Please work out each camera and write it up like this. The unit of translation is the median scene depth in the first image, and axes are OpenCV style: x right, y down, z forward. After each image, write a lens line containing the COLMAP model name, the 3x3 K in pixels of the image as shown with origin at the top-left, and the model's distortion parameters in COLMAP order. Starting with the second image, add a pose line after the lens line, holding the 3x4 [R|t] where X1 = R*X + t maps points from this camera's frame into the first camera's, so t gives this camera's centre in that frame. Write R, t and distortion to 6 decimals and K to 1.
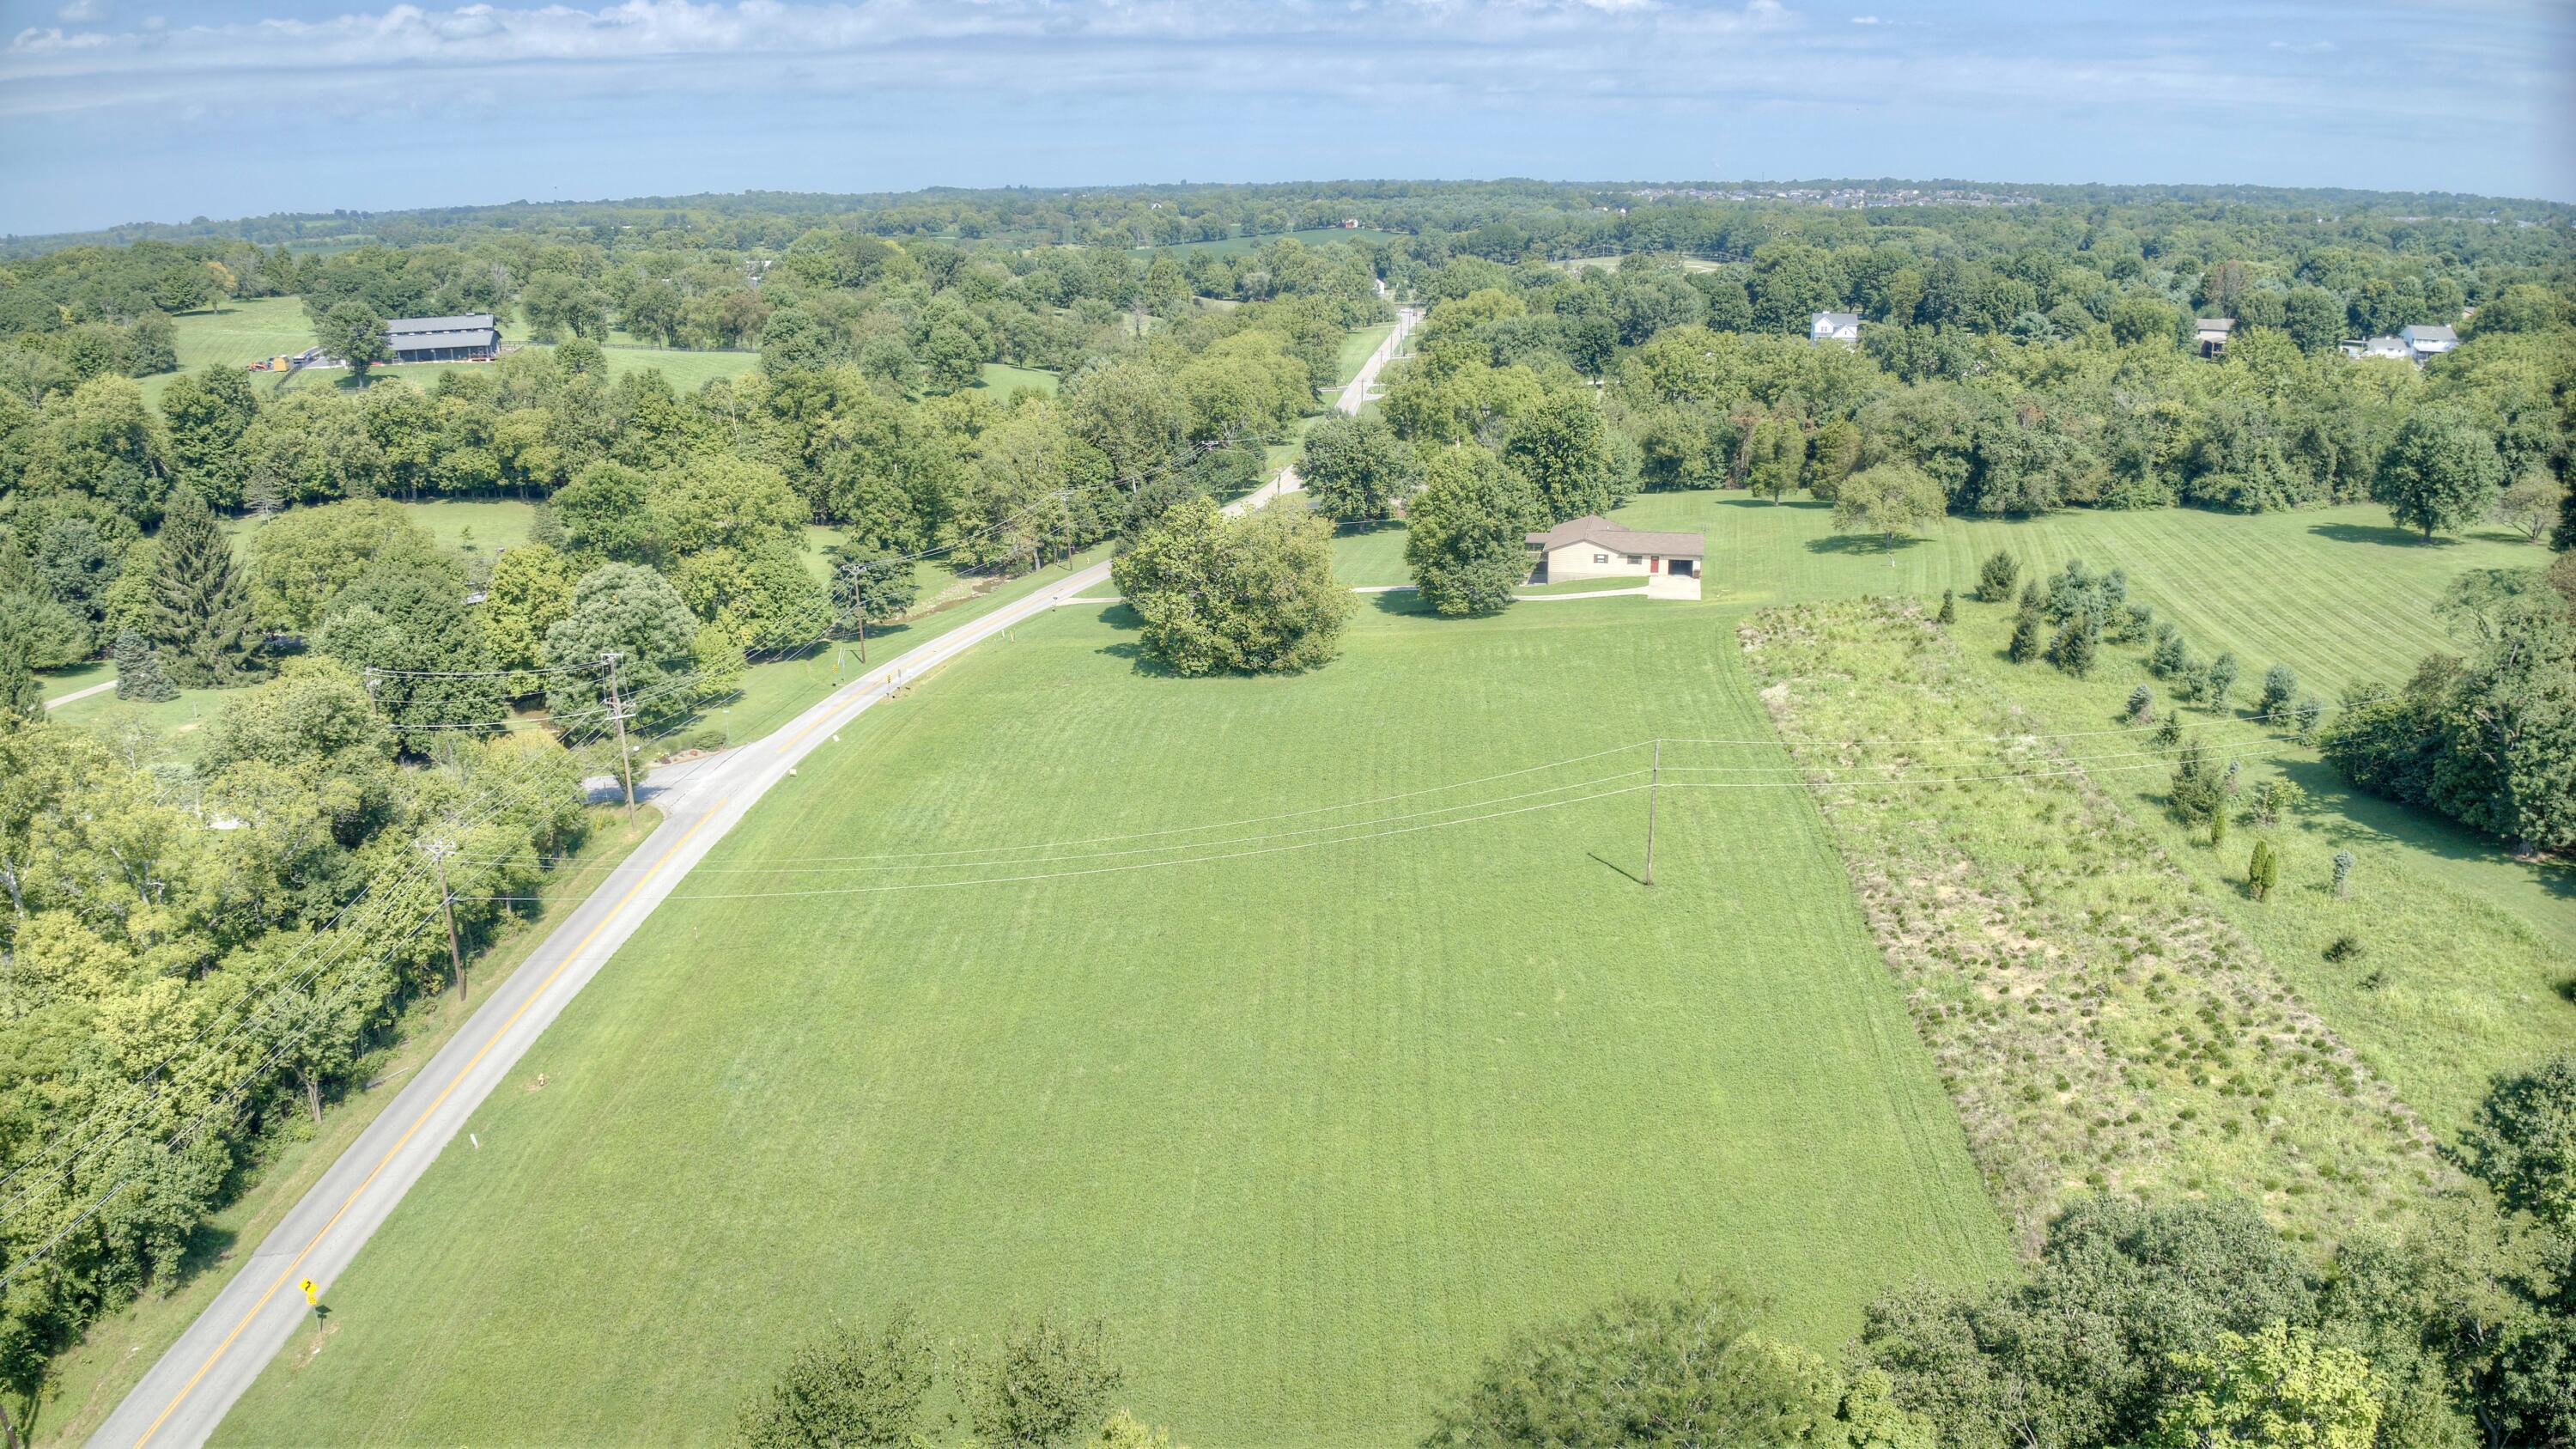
lens RADIAL K [[1818.2, 0, 1288.1], [0, 1818.2, 710.2], [0, 0, 1]] dist [-0.100948, -0.018842]
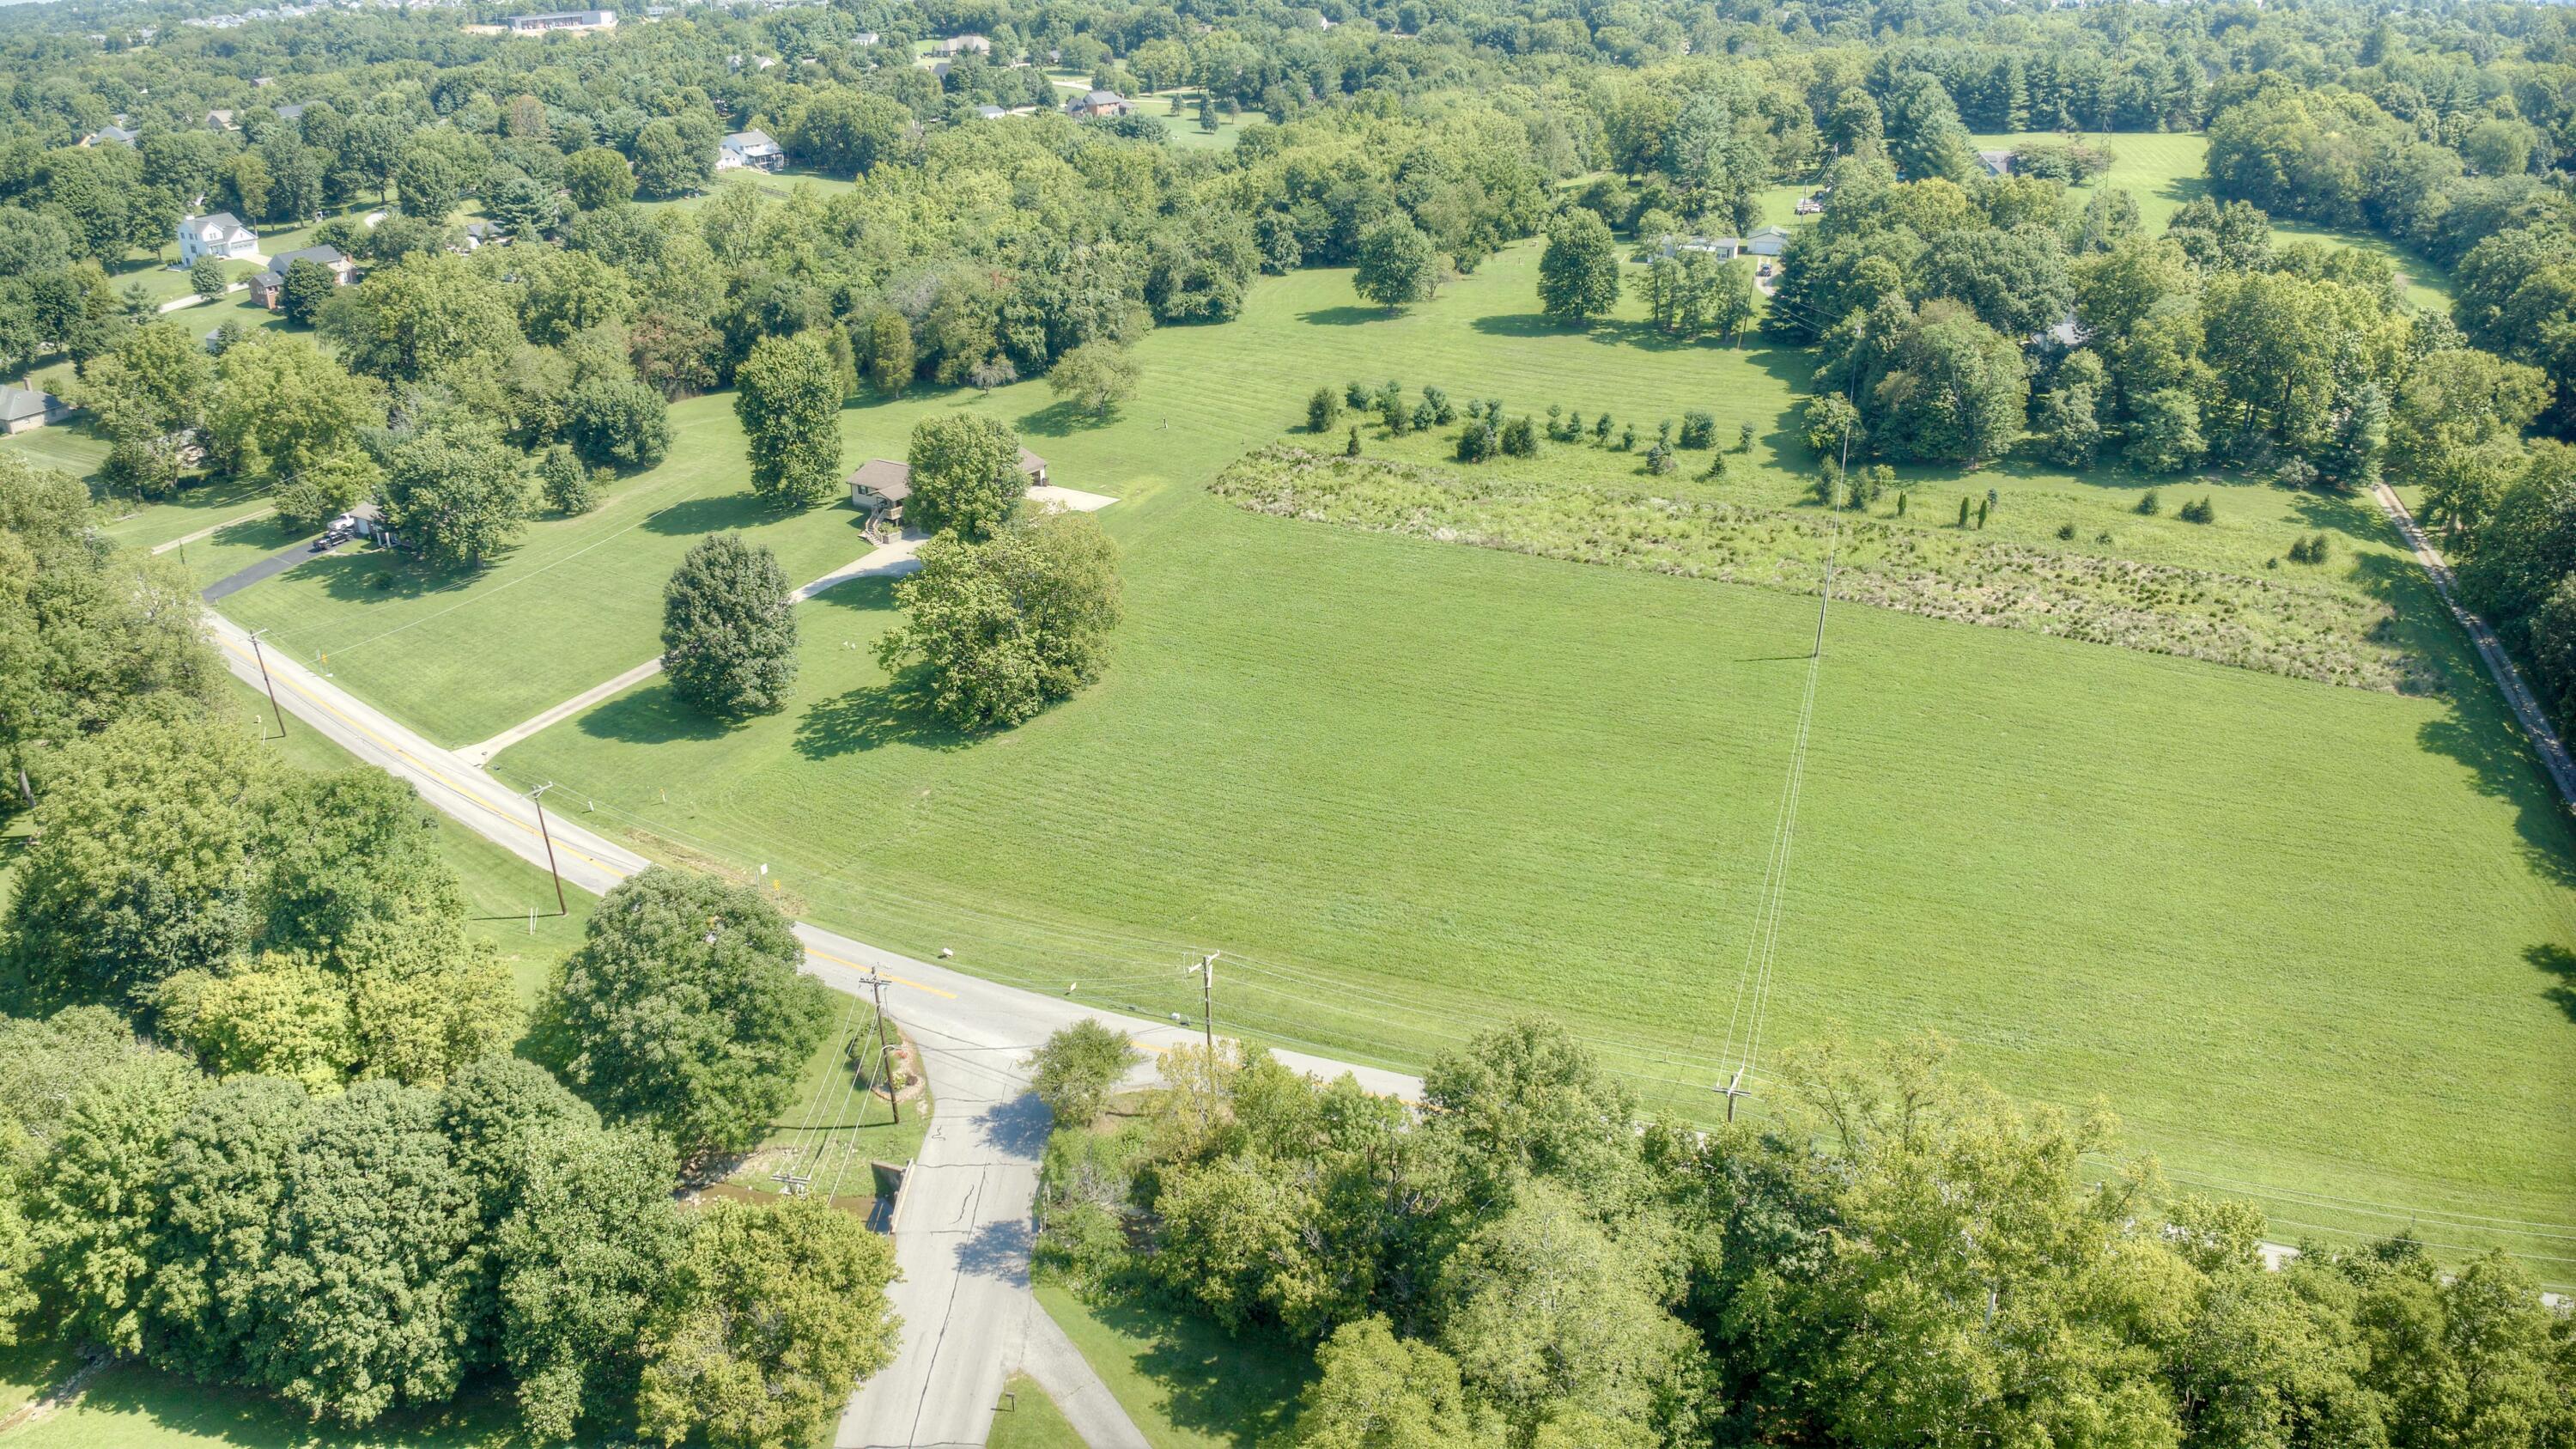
lens RADIAL K [[1818.2, 0, 1294.8], [0, 1818.2, 728.5], [0, 0, 1]] dist [-0.100948, -0.018842]
pose [[0.367892, -0.373171, 0.851703, -0.662801], [0.264210, 0.920138, 0.289031, -0.206661], [-0.891543, 0.118697, 0.437107, 0.425537]]
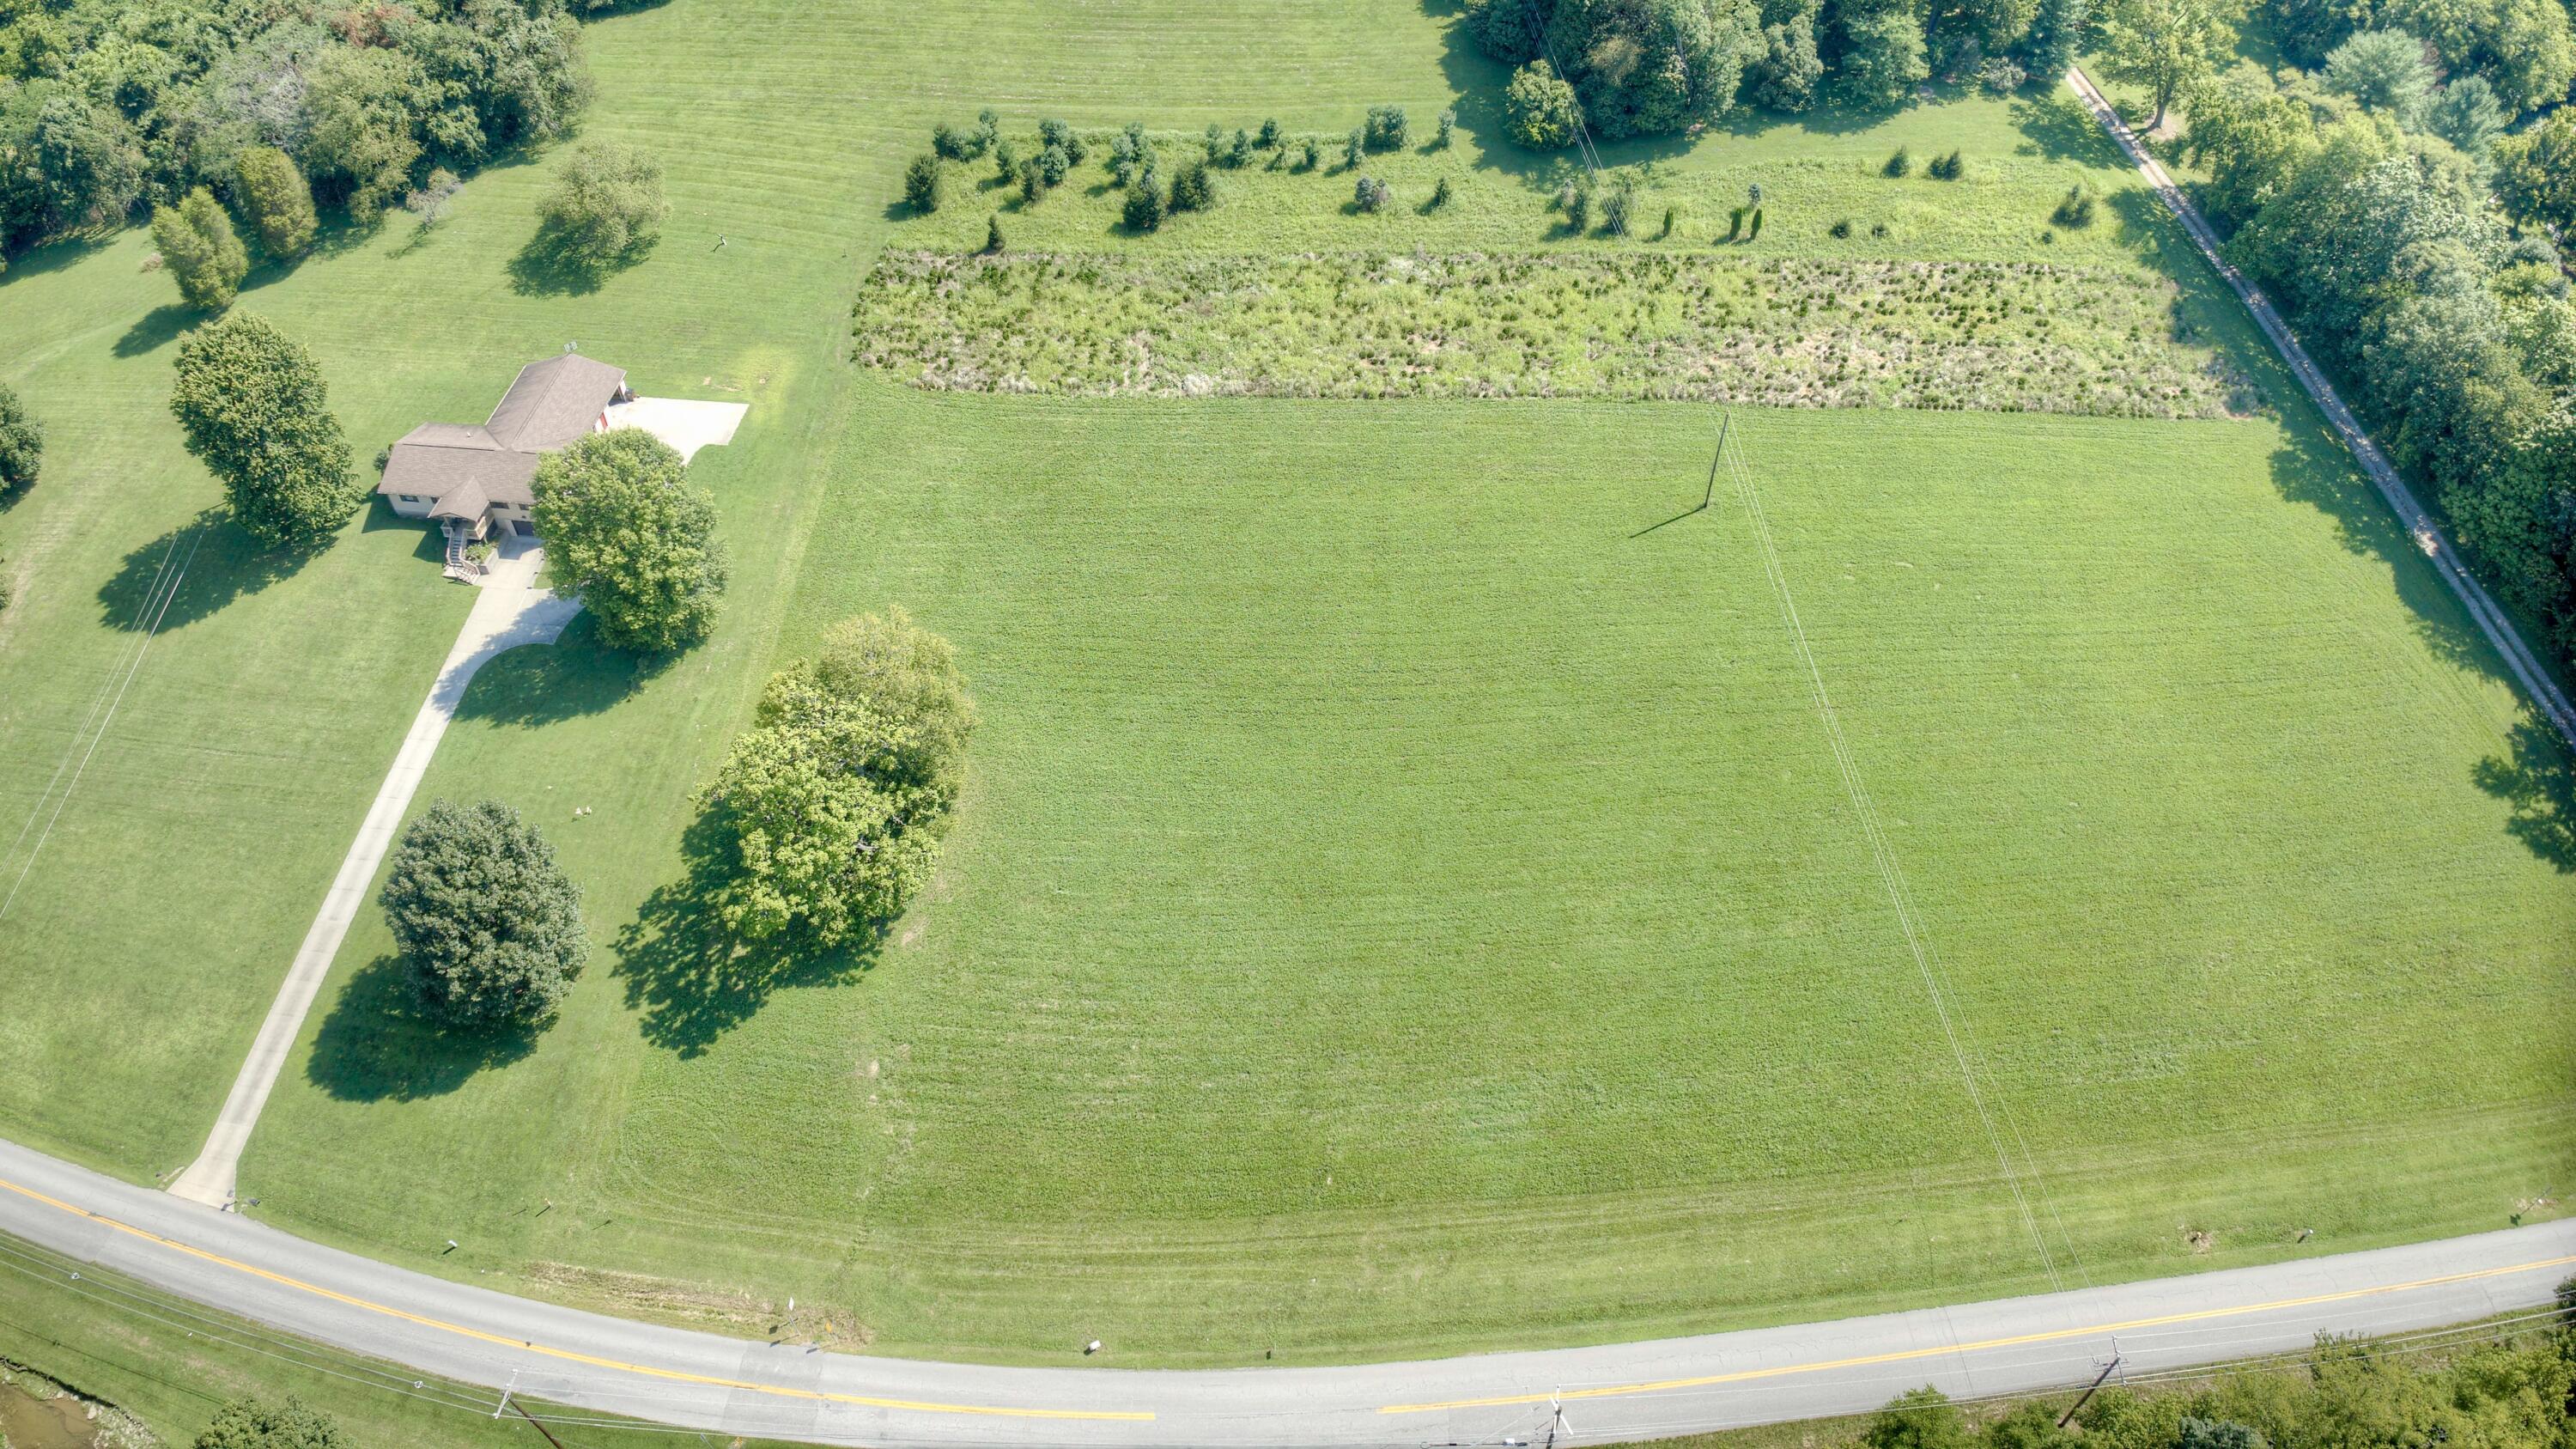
lens RADIAL K [[1818.2, 0, 1296.5], [0, 1818.2, 722.6], [0, 0, 1]] dist [-0.100948, -0.018842]
pose [[-0.086399, -0.731020, 0.676864, -0.429736], [0.282395, 0.633569, 0.720308, -0.460666], [-0.955399, 0.253377, 0.151697, 0.633360]]
